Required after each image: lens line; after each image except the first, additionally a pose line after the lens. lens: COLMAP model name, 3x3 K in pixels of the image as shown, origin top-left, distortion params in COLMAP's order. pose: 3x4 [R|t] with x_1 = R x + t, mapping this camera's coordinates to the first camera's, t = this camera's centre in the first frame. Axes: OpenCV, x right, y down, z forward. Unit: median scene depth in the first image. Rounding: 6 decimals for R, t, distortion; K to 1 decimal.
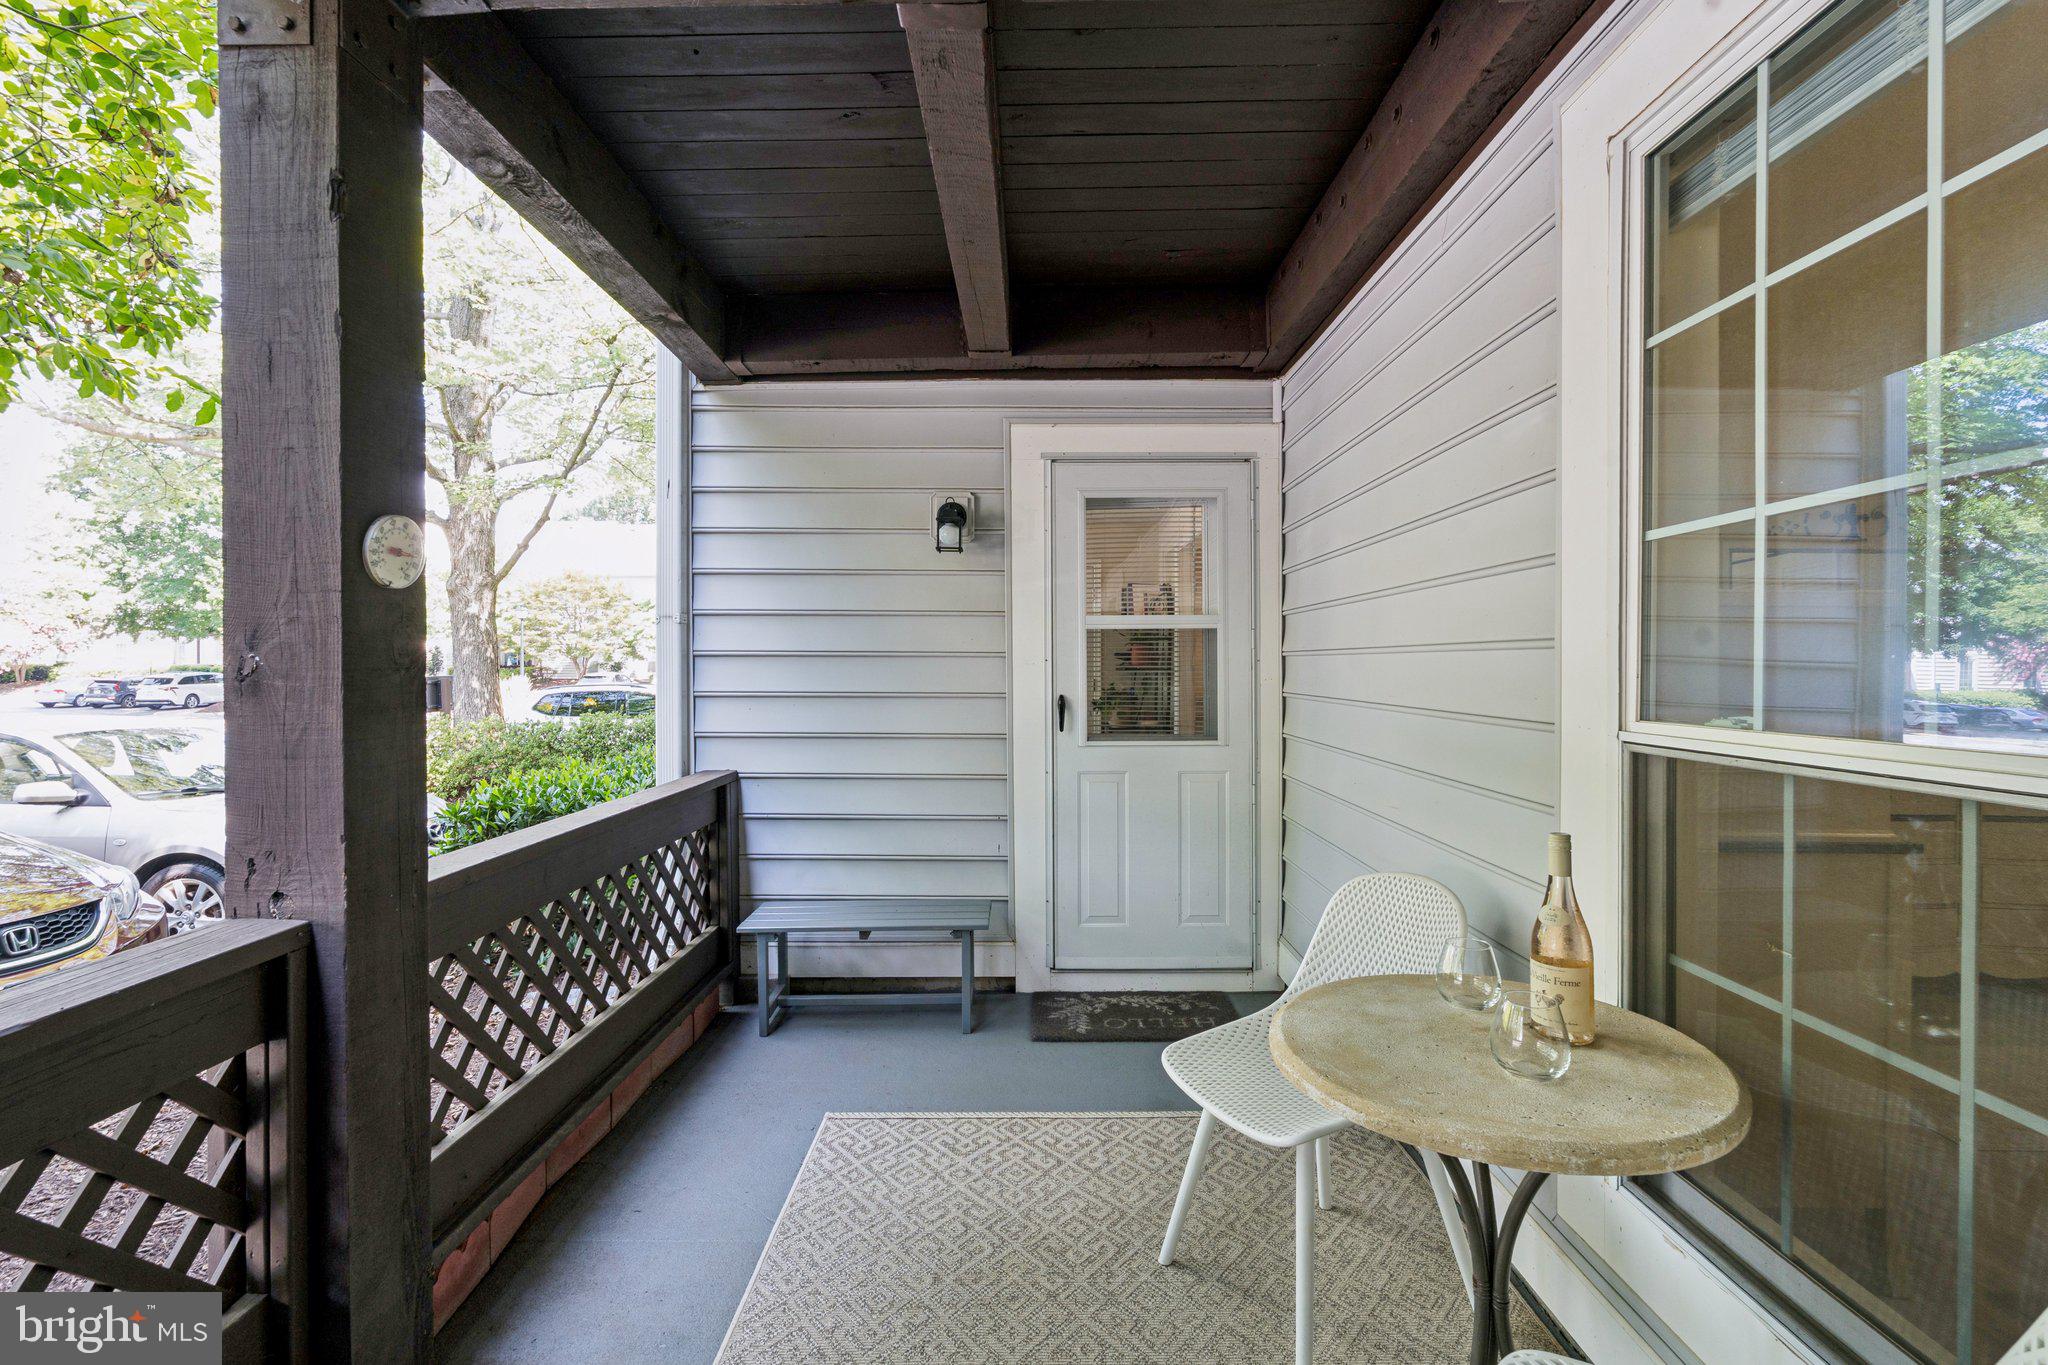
lens RADIAL K [[961.3, 0, 1022.1], [0, 961.3, 675.5], [0, 0, 1]] dist [-0.000207, -0.000010]
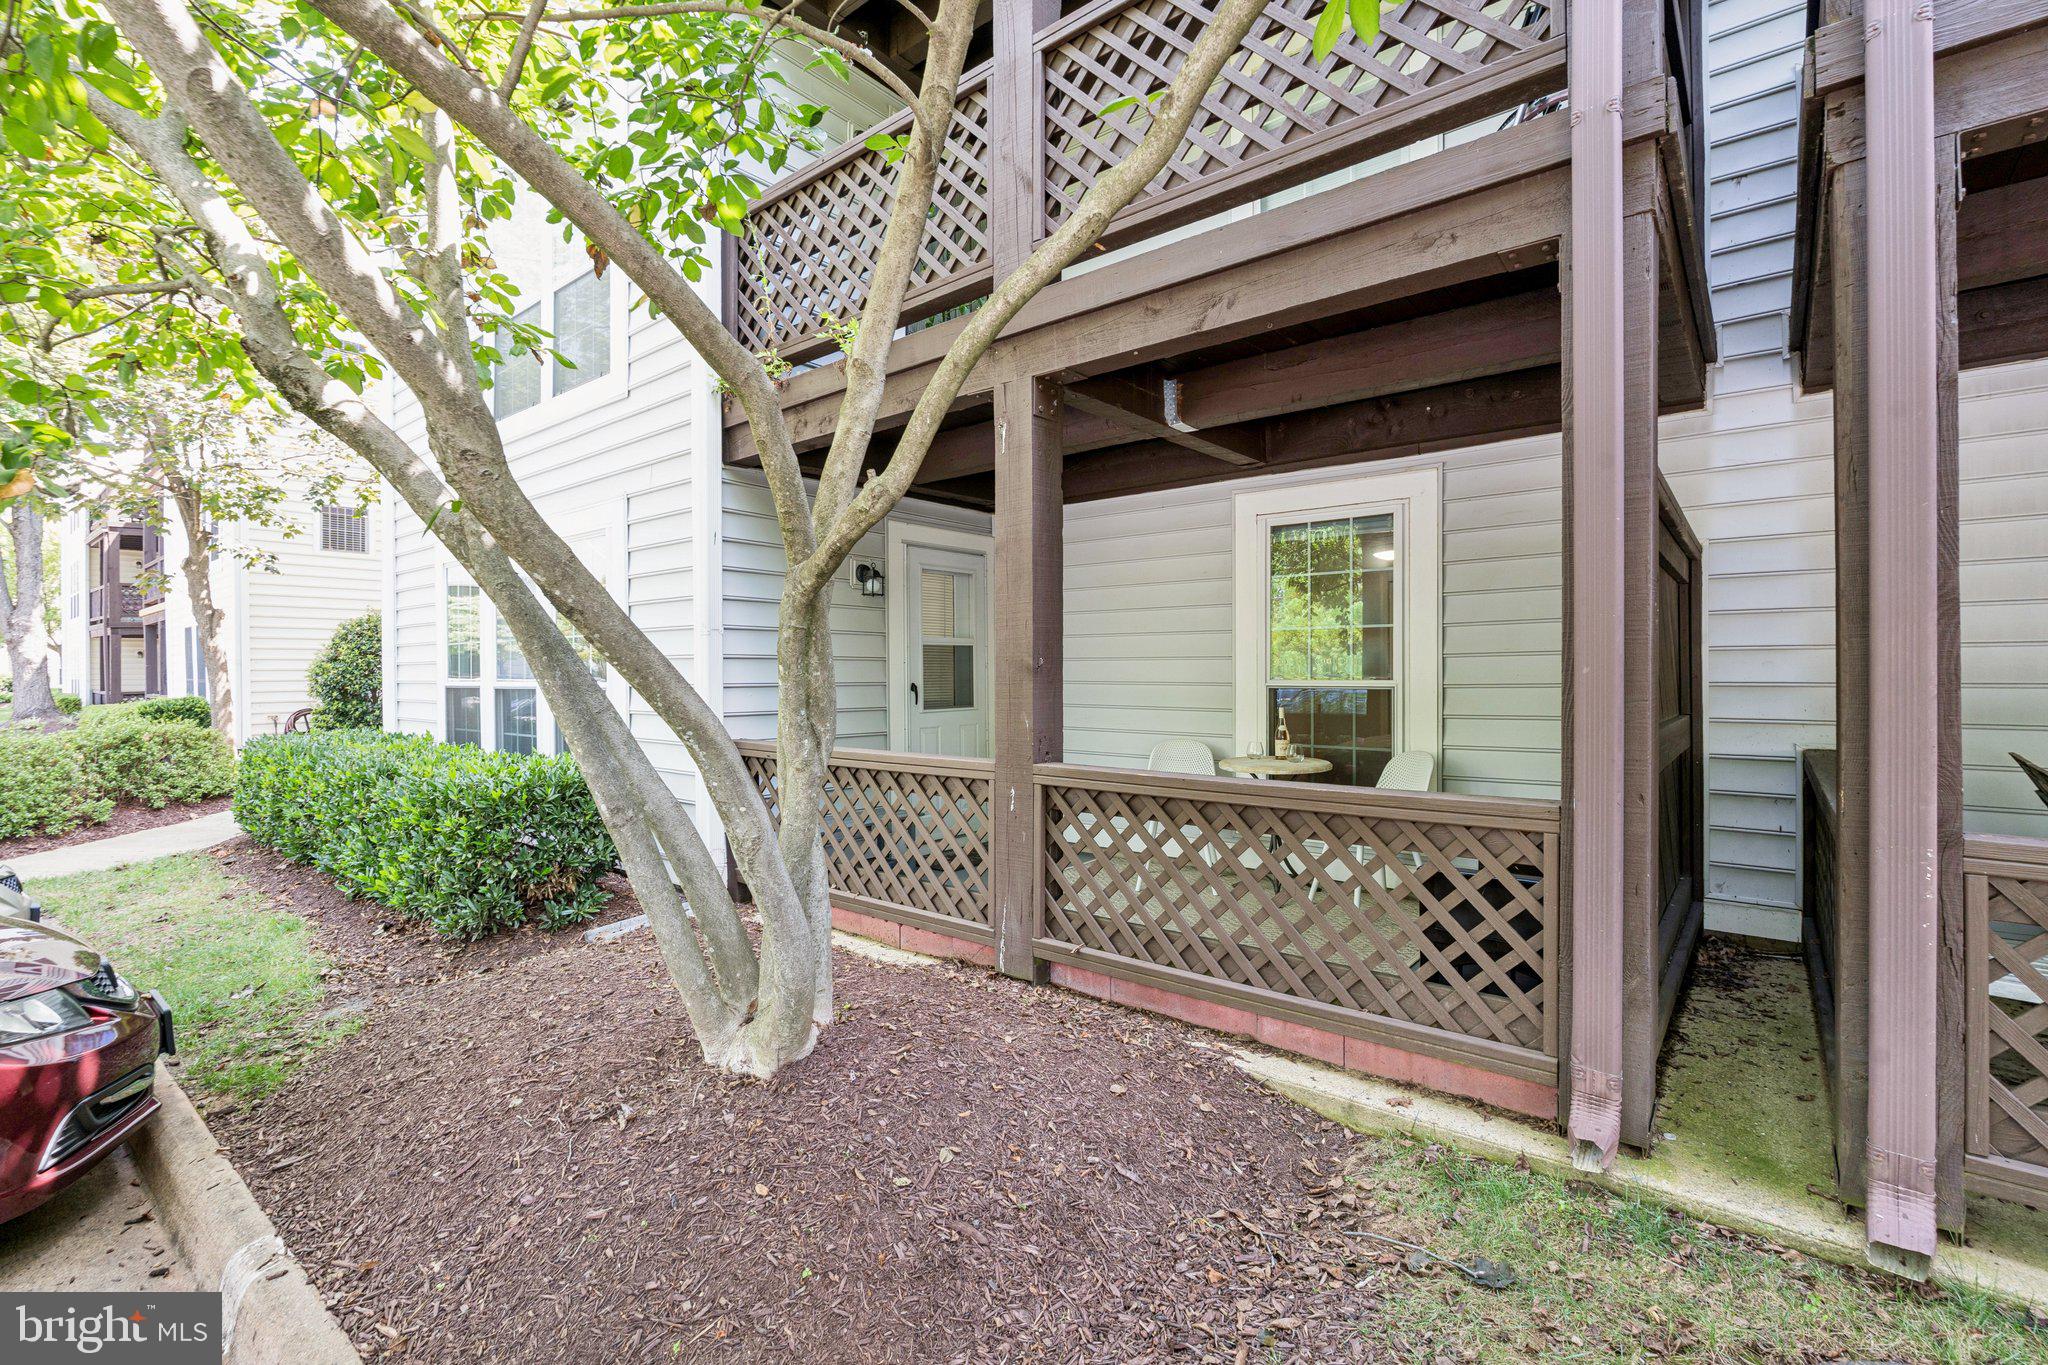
lens RADIAL K [[913.9, 0, 1022.6], [0, 913.9, 677.1], [0, 0, 1]] dist [-0.006508, 0.000969]
pose [[0.629203, -0.003987, 0.777231, -2.234941], [0.009739, 0.999949, -0.002754, 0.031116], [-0.777180, 0.009303, 0.629209, -0.355931]]
